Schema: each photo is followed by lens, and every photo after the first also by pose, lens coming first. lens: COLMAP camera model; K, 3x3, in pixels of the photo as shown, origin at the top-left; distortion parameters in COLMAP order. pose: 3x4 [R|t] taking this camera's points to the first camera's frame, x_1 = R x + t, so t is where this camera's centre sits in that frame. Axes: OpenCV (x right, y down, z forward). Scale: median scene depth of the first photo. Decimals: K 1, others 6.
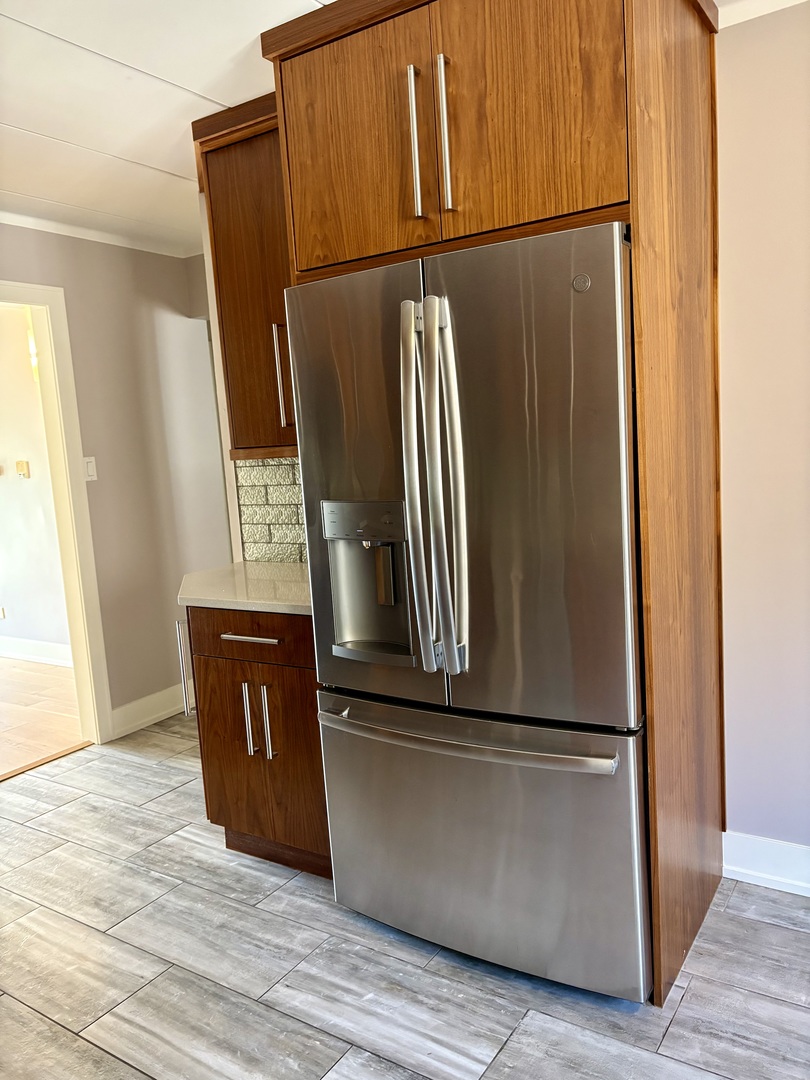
lens RADIAL K [[815.1, 0, 405.2], [0, 815.1, 537.8], [0, 0, 1]] dist [0.047649, -0.048995]
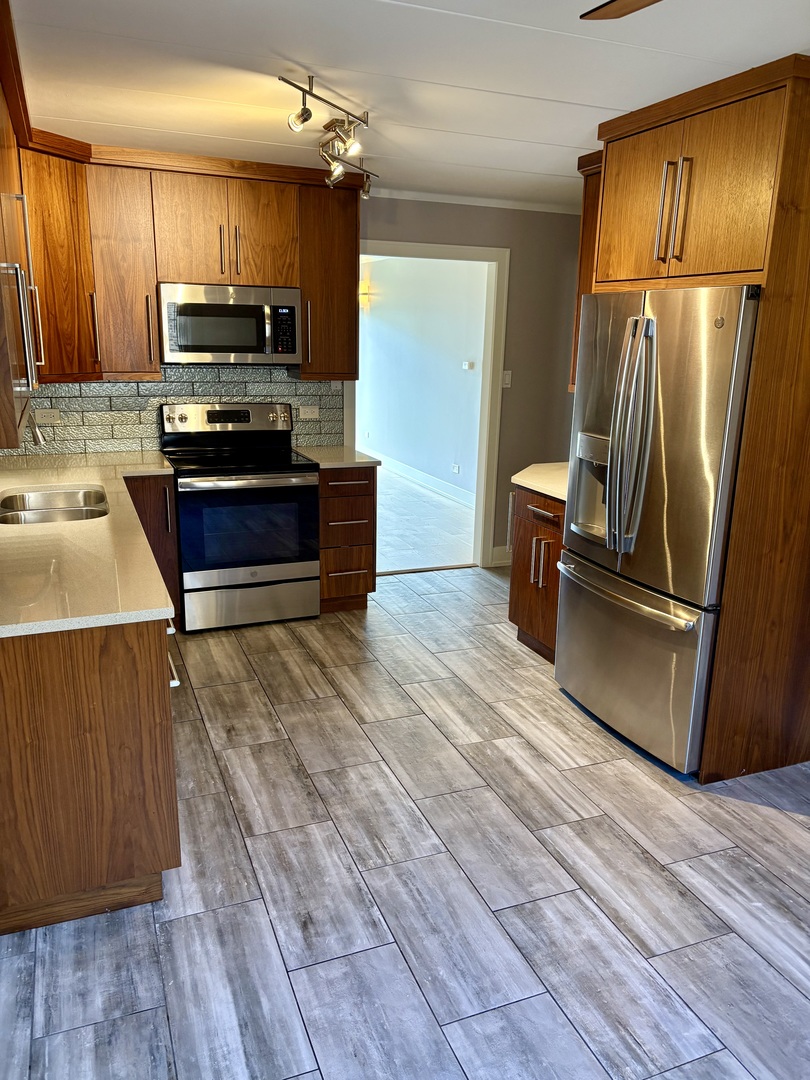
lens RADIAL K [[815.1, 0, 411.3], [0, 815.1, 541.4], [0, 0, 1]] dist [0.047649, -0.048995]
pose [[0.821458, 0.222861, -0.524918, 0.446274], [-0.145558, 0.971926, 0.184857, -0.074895], [0.551380, -0.075447, 0.830836, -0.453316]]
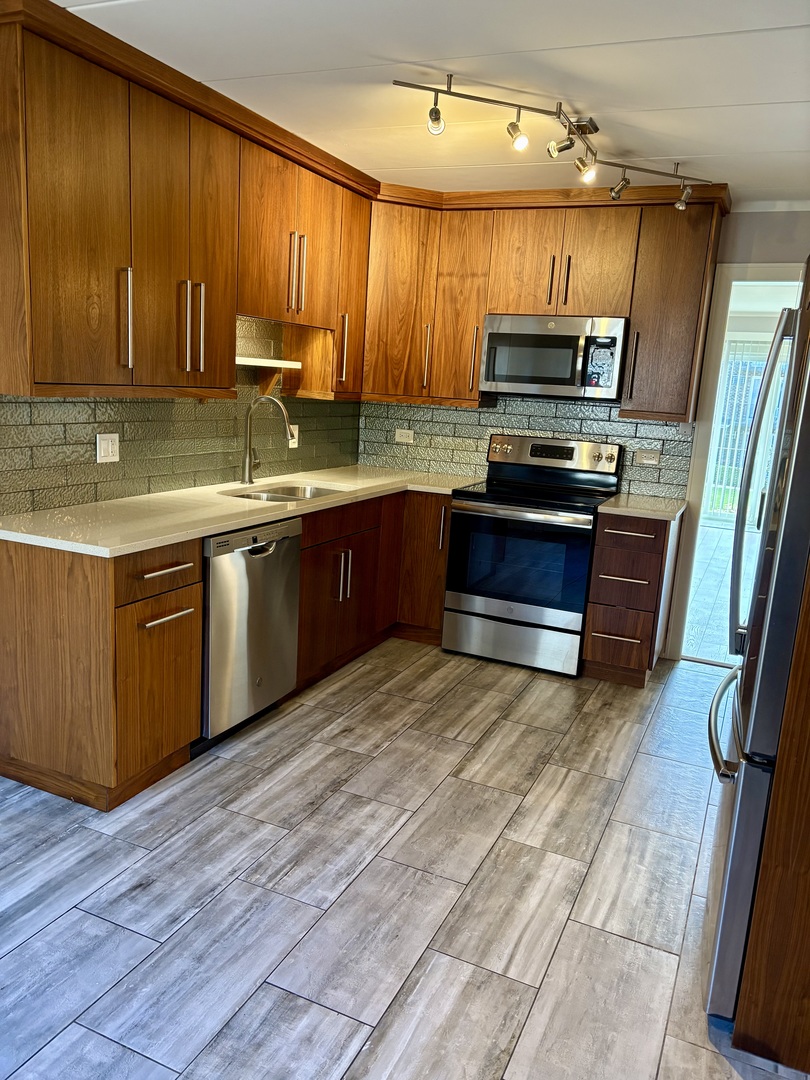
lens RADIAL K [[815.1, 0, 411.0], [0, 815.1, 541.5], [0, 0, 1]] dist [0.047649, -0.048995]
pose [[0.153648, 0.266625, -0.951474, 0.791203], [-0.194713, 0.952198, 0.235384, -0.121947], [0.968751, 0.149098, 0.198219, 0.268619]]
